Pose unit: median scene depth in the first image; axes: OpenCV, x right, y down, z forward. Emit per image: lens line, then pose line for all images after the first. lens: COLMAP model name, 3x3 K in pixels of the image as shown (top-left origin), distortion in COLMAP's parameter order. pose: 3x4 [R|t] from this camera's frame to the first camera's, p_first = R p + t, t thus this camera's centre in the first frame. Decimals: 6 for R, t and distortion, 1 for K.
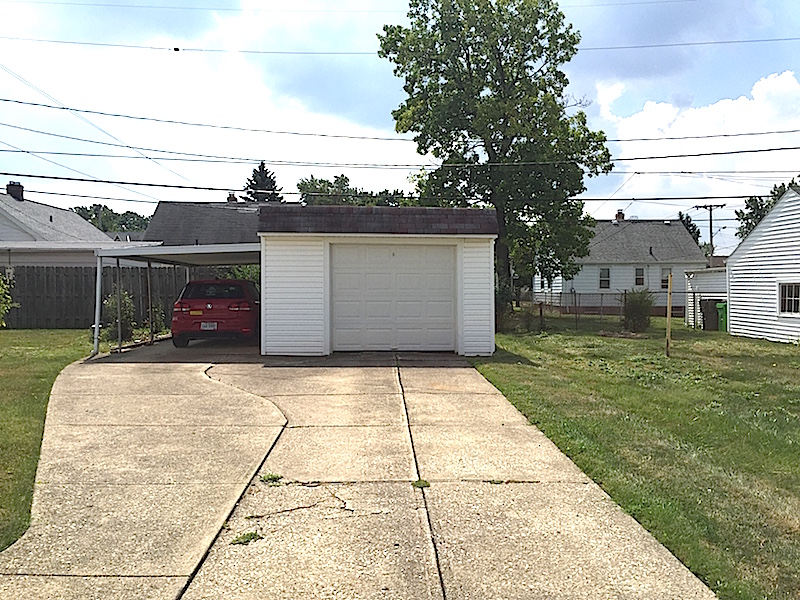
lens RADIAL K [[695.0, 0, 400.0], [0, 695.0, 300.0], [0, 0, 1]] dist [0.090714, -0.000067]
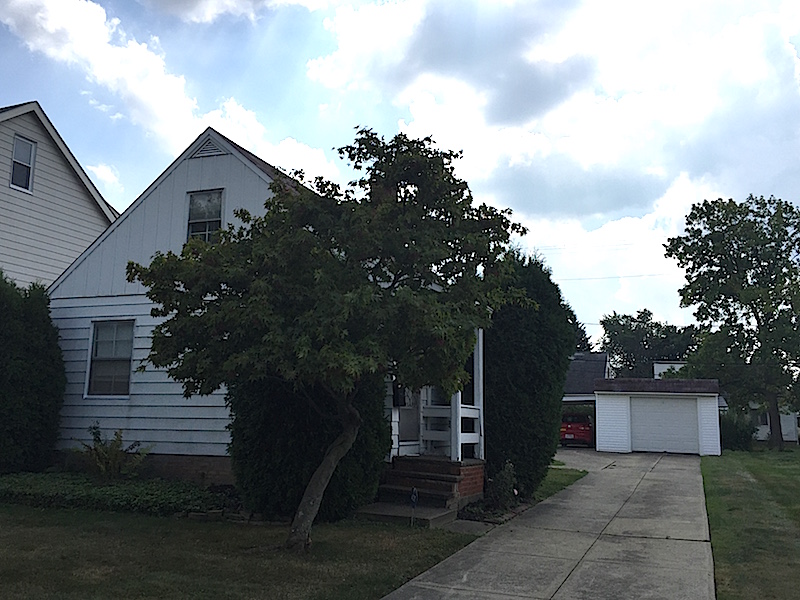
lens RADIAL K [[726.5, 0, 400.0], [0, 726.5, 300.0], [0, 0, 1]] dist [0.046188, -0.009942]
pose [[0.917029, -0.042085, -0.396594, 0.060092], [-0.029320, 0.984612, -0.172279, 0.012015], [0.397741, 0.169613, 0.901684, -0.531731]]
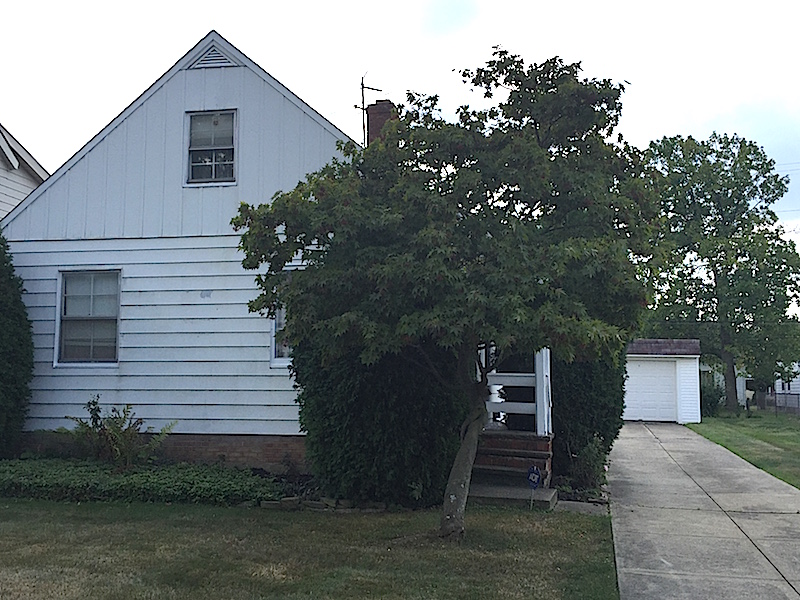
lens RADIAL K [[872.1, 0, 400.0], [0, 872.1, 300.0], [0, 0, 1]] dist [0.049328, 0.015673]
pose [[0.968636, -0.013040, -0.248141, -0.018577], [-0.015720, 0.993405, -0.113571, 0.013215], [0.247985, 0.113910, 0.962044, -0.566896]]
